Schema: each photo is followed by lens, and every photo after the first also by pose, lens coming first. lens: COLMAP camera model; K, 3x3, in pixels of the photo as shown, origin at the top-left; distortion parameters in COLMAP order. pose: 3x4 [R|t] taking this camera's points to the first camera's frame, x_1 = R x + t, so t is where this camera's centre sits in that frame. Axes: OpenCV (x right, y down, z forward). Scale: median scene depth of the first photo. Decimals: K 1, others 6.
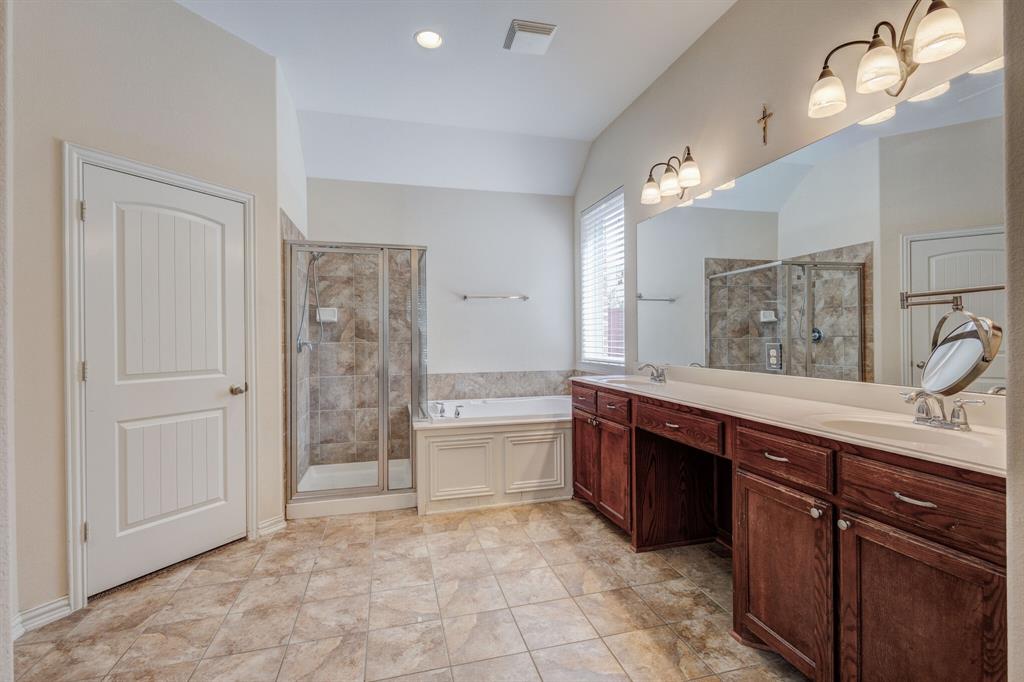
lens RADIAL K [[470.5, 0, 514.6], [0, 470.5, 340.3], [0, 0, 1]] dist [0.003187, -0.000144]
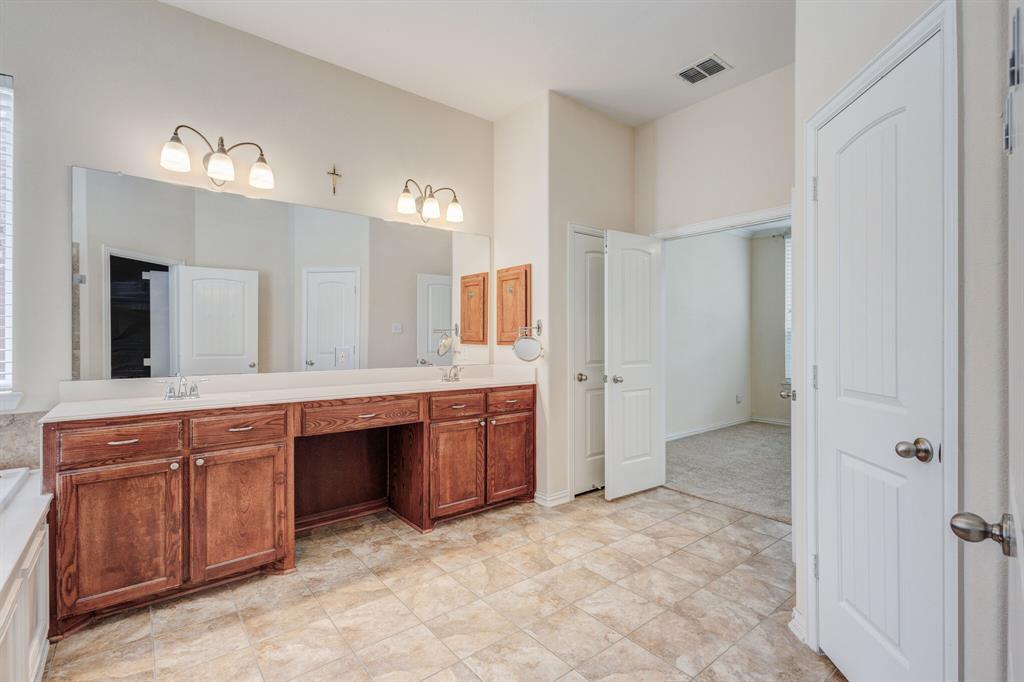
lens RADIAL K [[470.5, 0, 514.6], [0, 470.5, 340.3], [0, 0, 1]] dist [0.003187, -0.000144]
pose [[-0.413966, 0.006269, 0.910271, -1.010300], [0.006113, 0.999973, -0.004107, -0.004983], [-0.910272, 0.003864, -0.413993, 1.277768]]
